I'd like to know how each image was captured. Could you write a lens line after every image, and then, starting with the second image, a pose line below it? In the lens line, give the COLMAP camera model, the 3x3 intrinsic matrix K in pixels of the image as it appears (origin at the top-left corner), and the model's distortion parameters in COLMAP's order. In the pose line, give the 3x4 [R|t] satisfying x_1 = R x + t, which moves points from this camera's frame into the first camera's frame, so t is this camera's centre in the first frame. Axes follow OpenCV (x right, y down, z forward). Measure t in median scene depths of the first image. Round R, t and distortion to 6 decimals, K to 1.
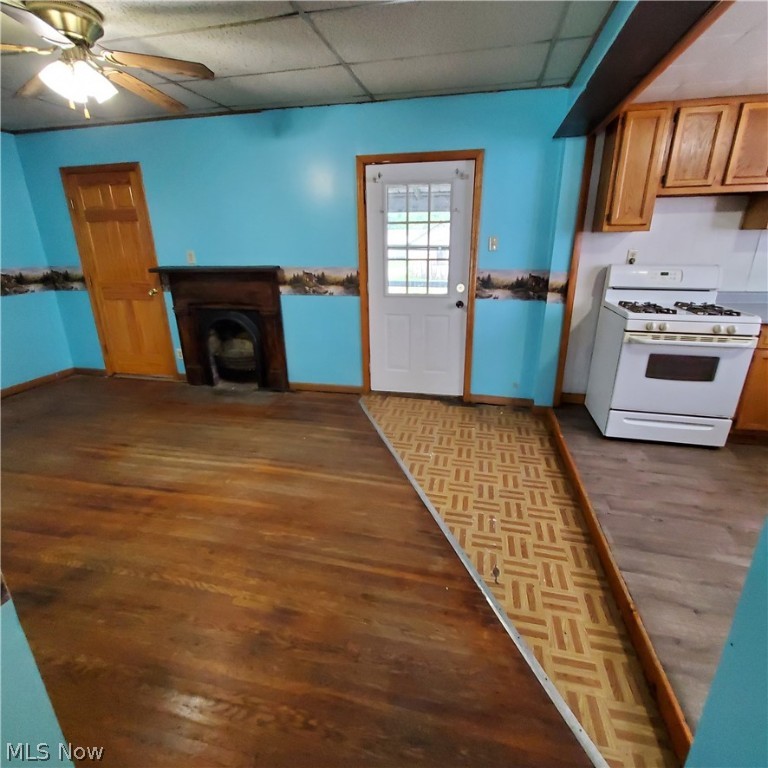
lens RADIAL K [[405.4, 0, 391.7], [0, 405.4, 379.6], [0, 0, 1]] dist [0.001861, 0.001012]
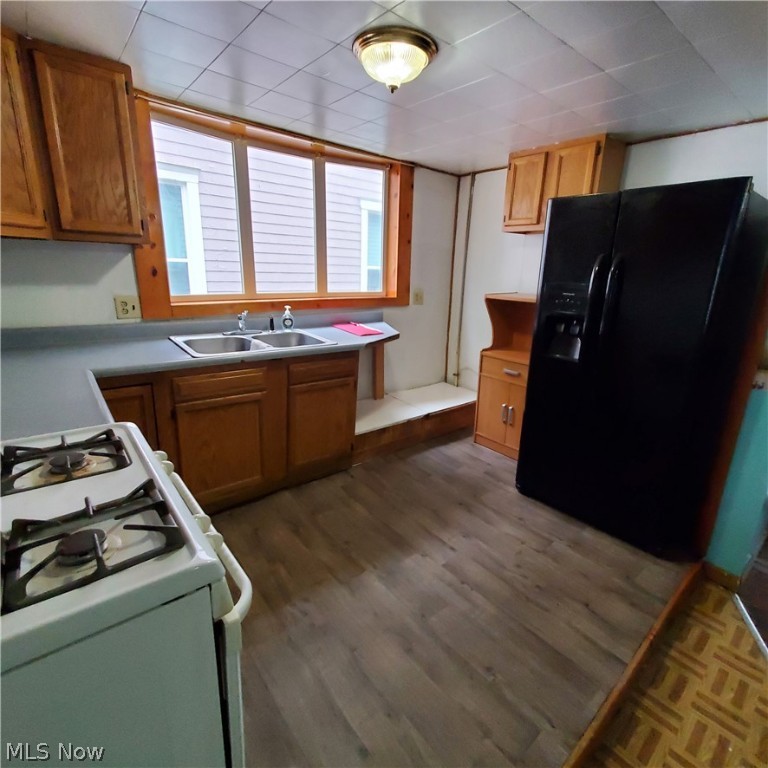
lens RADIAL K [[405.4, 0, 391.7], [0, 405.4, 379.6], [0, 0, 1]] dist [0.001861, 0.001012]
pose [[-0.790119, -0.179402, 0.586112, 0.325964], [0.166891, 0.857119, 0.487333, -0.304642], [-0.589797, 0.482868, -0.647285, 0.896761]]
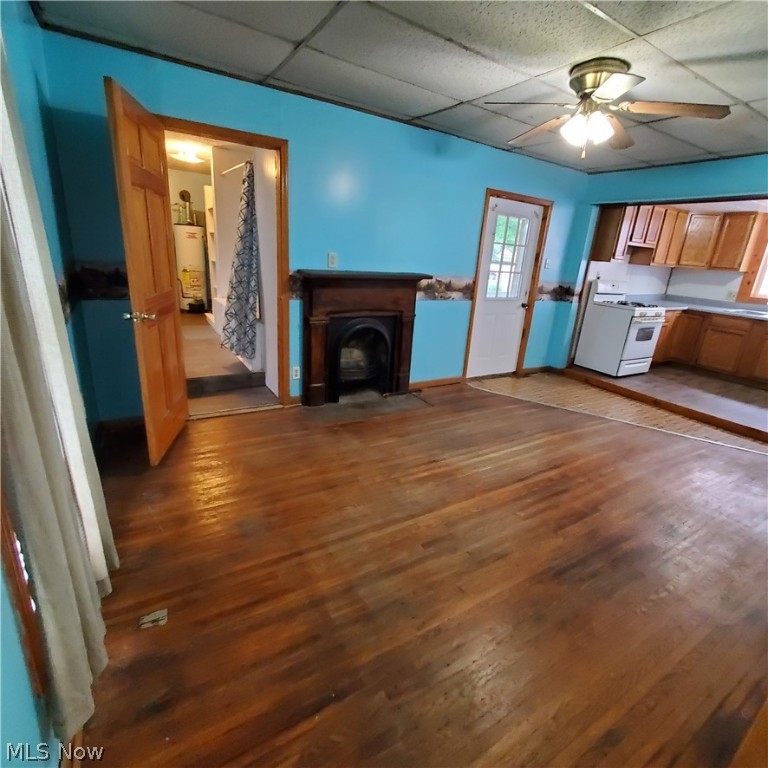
lens RADIAL K [[403.8, 0, 390.8], [0, 403.8, 379.4], [0, 0, 1]] dist [0.002568, -0.000890]
pose [[0.716306, -0.152479, 0.680923, -1.353247], [0.146535, 0.986944, 0.066857, -0.108779], [-0.682227, 0.051889, 0.729297, 0.363828]]
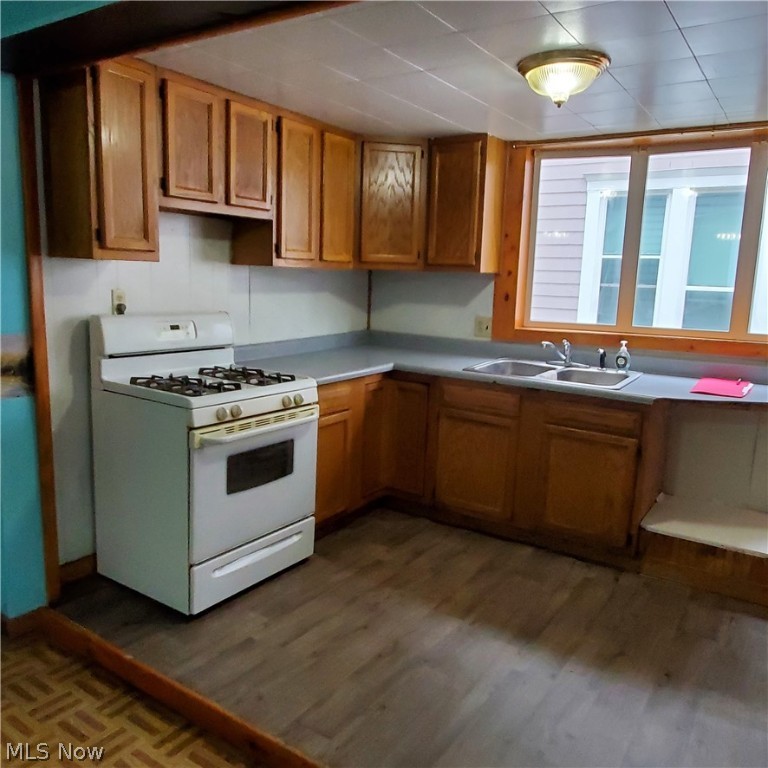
lens RADIAL K [[643.6, 0, 387.7], [0, 643.6, 387.0], [0, 0, 1]] dist [-0.001465, 0.002308]
pose [[0.358129, -0.139283, 0.923225, -0.143836], [0.259422, 0.964719, 0.044911, -0.127601], [-0.896908, 0.223421, 0.381627, 0.335726]]
